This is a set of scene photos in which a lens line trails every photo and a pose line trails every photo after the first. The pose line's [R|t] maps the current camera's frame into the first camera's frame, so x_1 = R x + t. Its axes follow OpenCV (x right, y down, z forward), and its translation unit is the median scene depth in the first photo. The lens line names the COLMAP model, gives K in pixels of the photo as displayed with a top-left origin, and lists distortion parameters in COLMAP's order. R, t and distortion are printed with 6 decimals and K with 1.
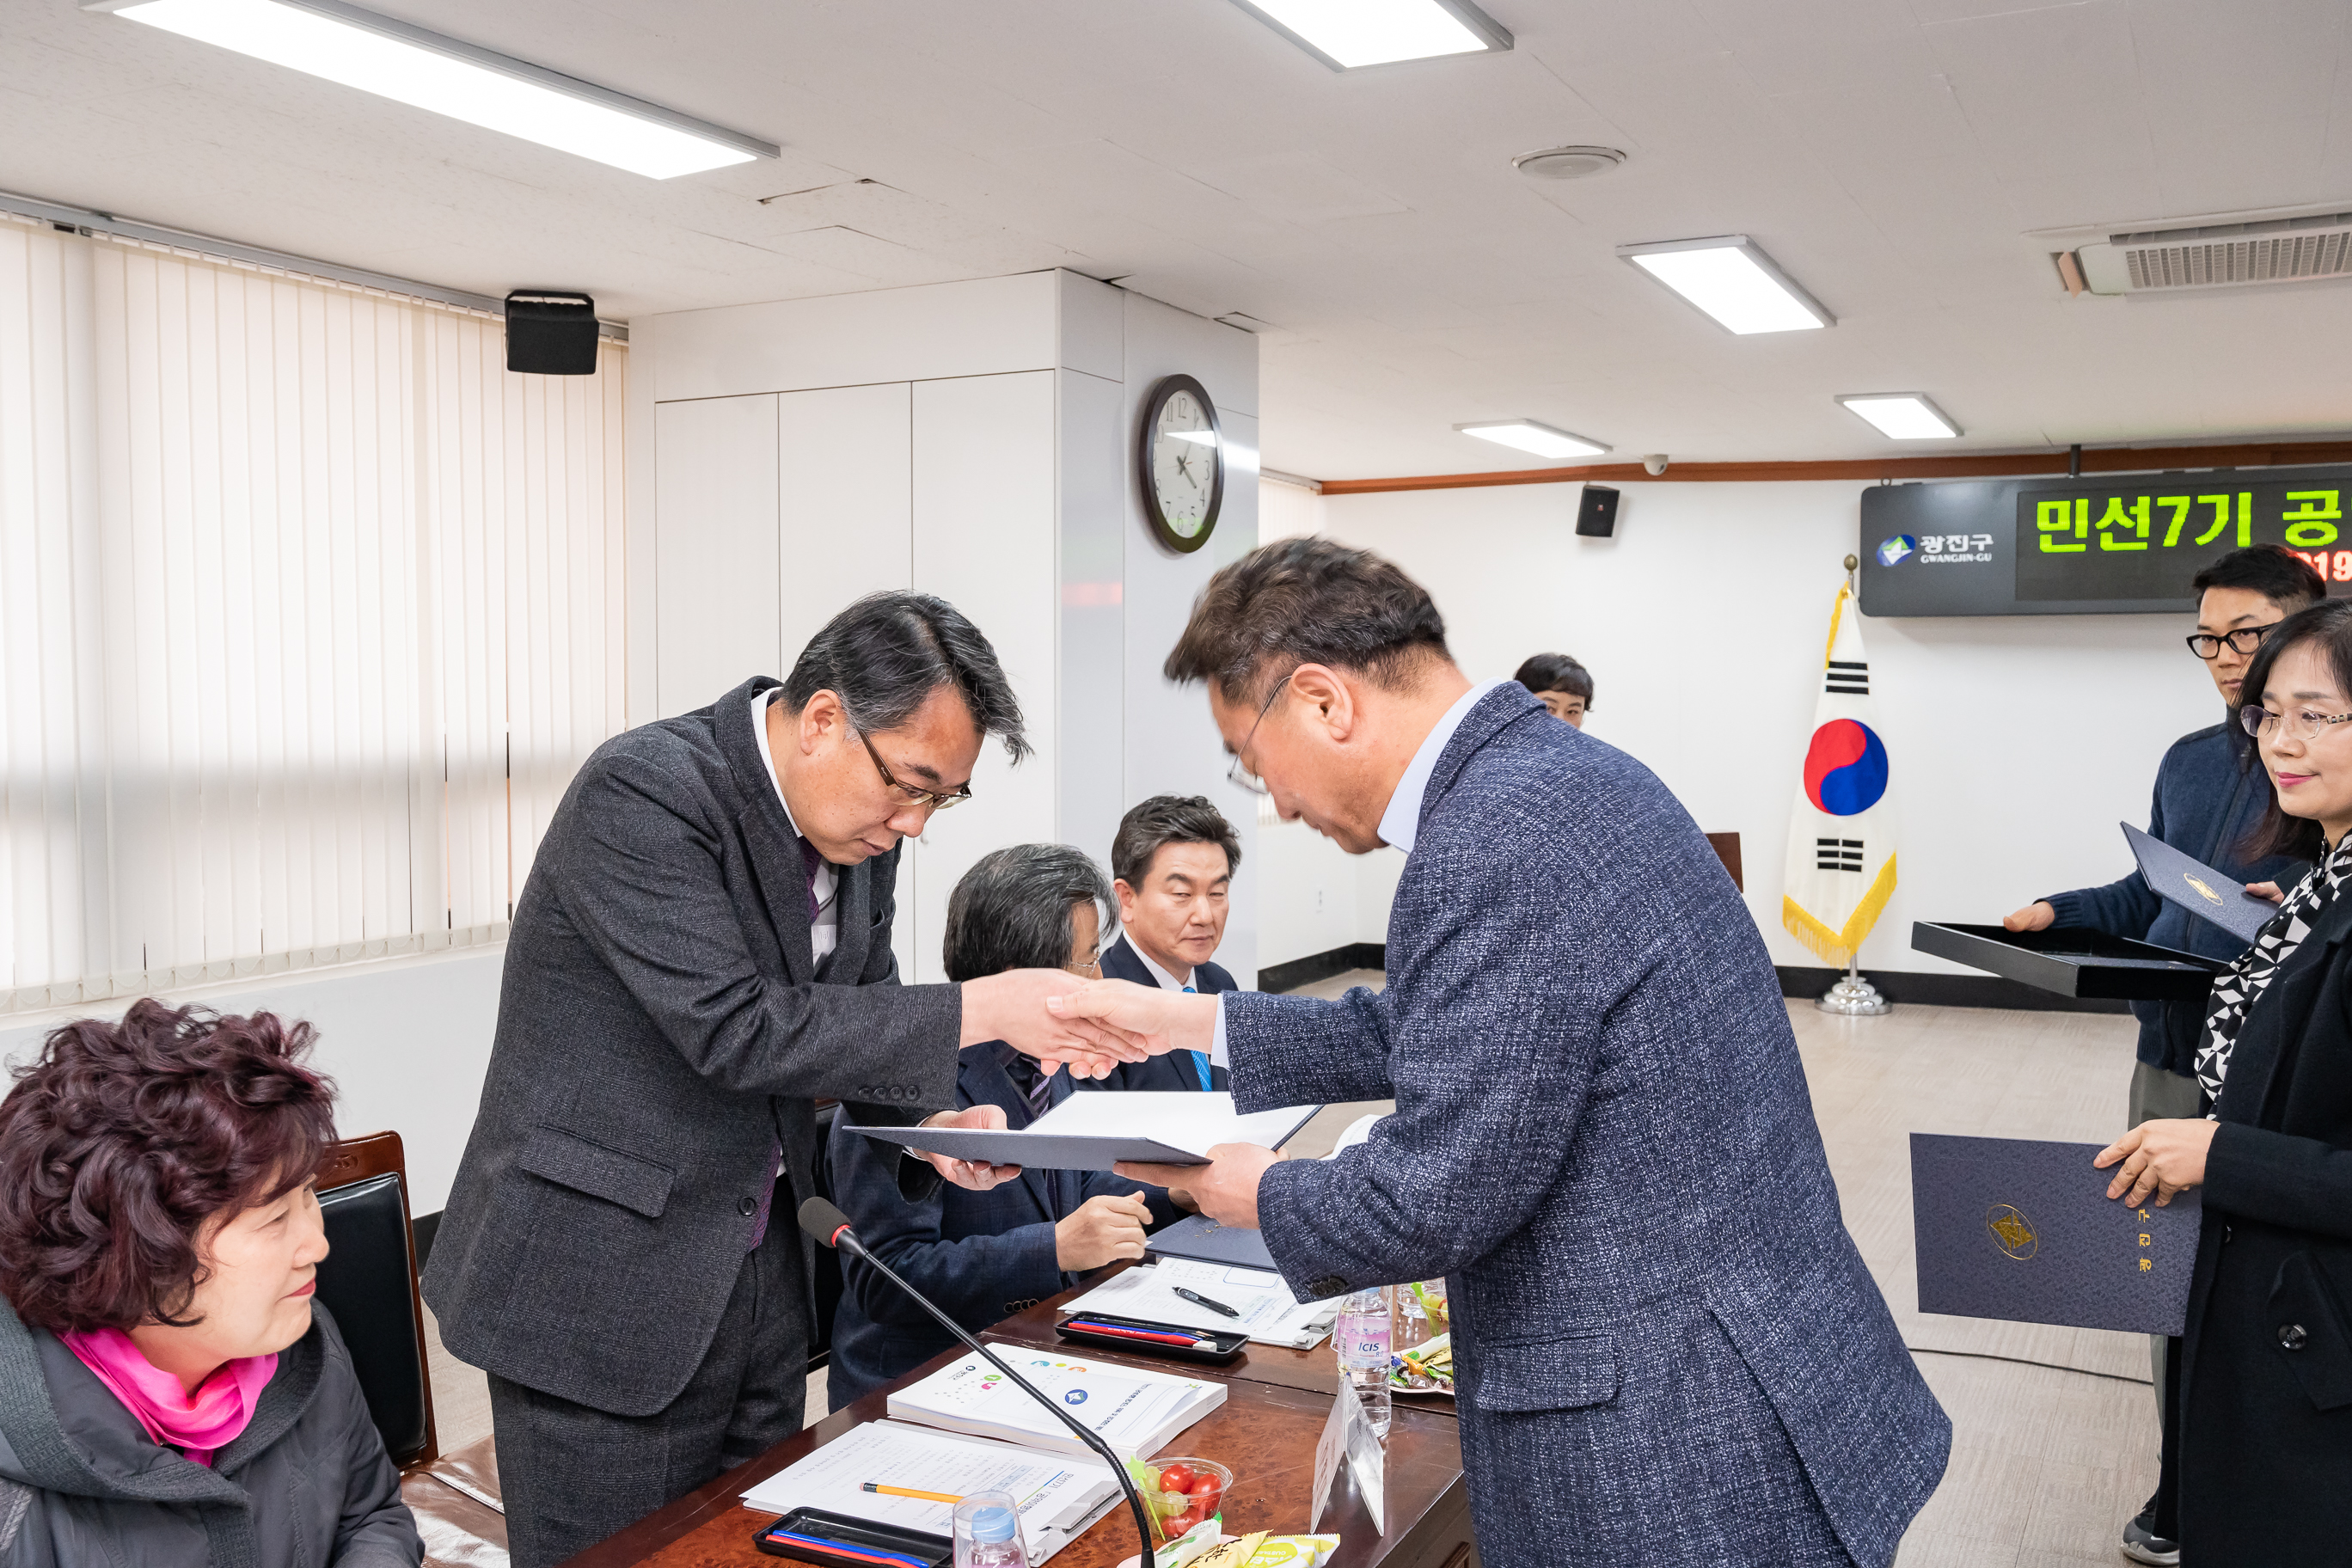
lens RADIAL K [[2112.3, 0, 1130.9], [0, 2112.3, 792.8], [0, 0, 1]] dist [-0.010046, 0.003016]
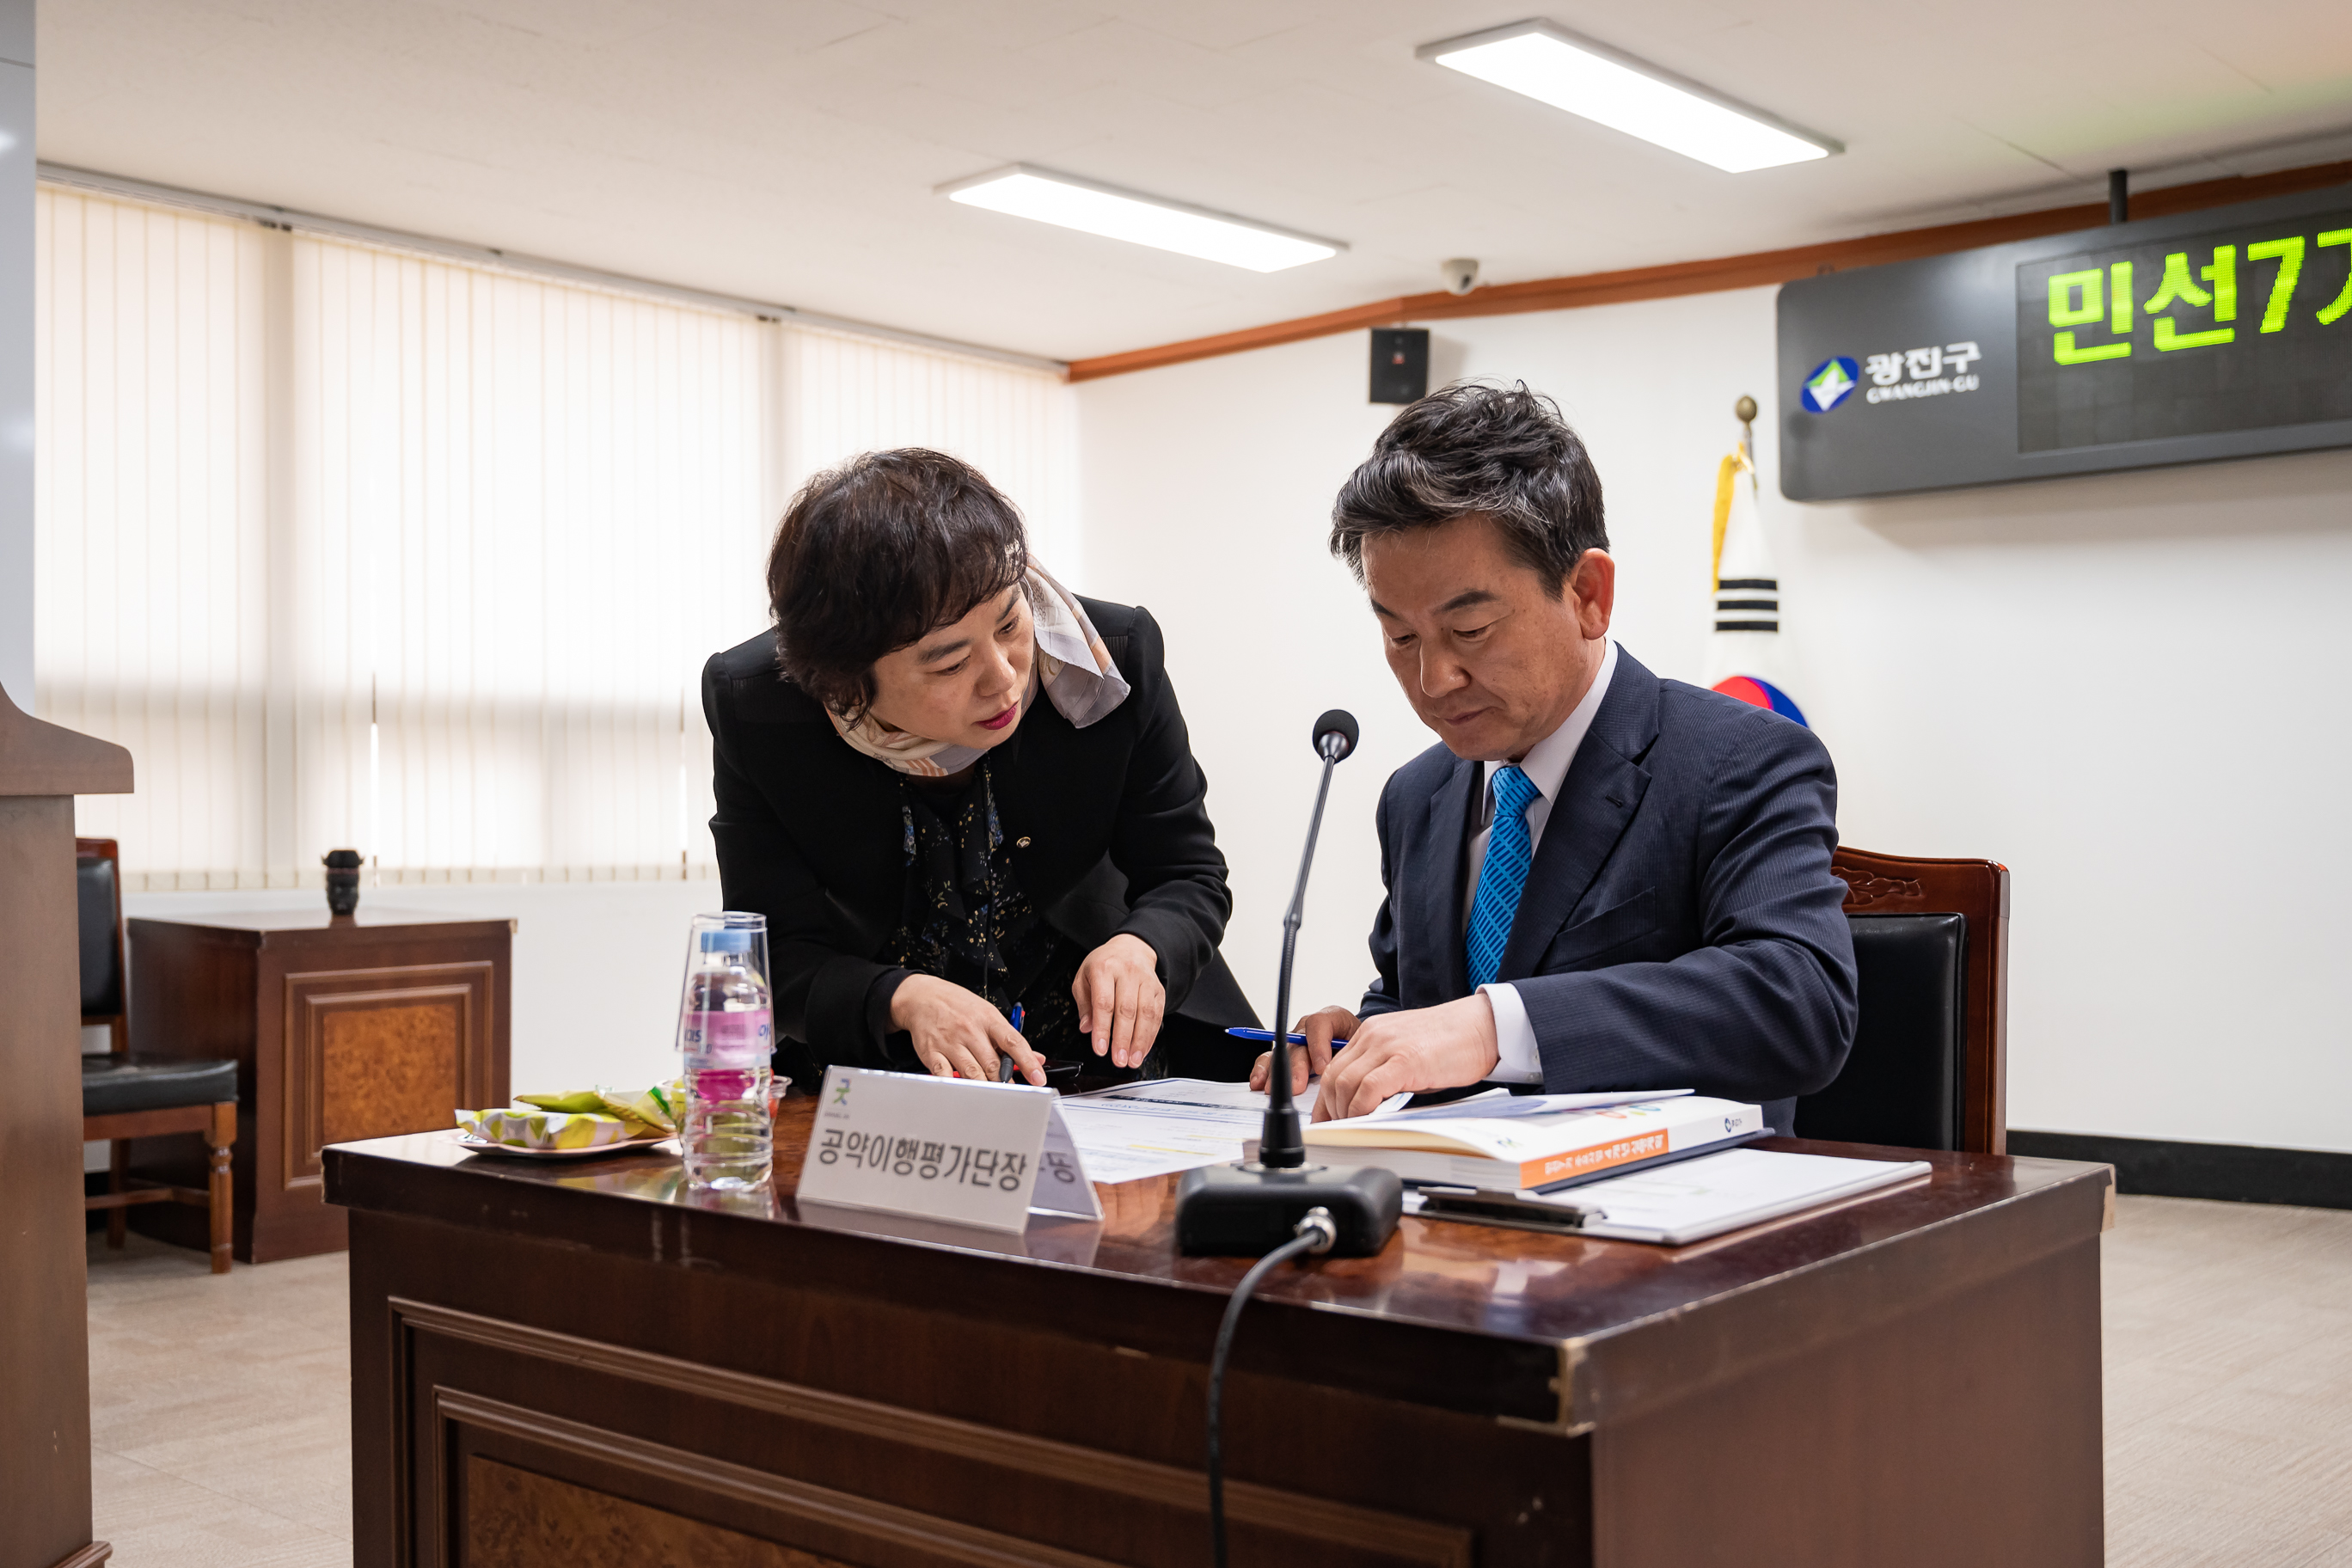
lens RADIAL K [[2495.6, 0, 1150.3], [0, 2495.6, 826.7], [0, 0, 1]] dist [0.001197, 0.000000]
pose [[0.966852, -0.007939, -0.255213, 0.376889], [-0.005024, 0.998732, -0.050101, 0.044510], [0.255287, 0.049722, 0.965586, 0.310244]]
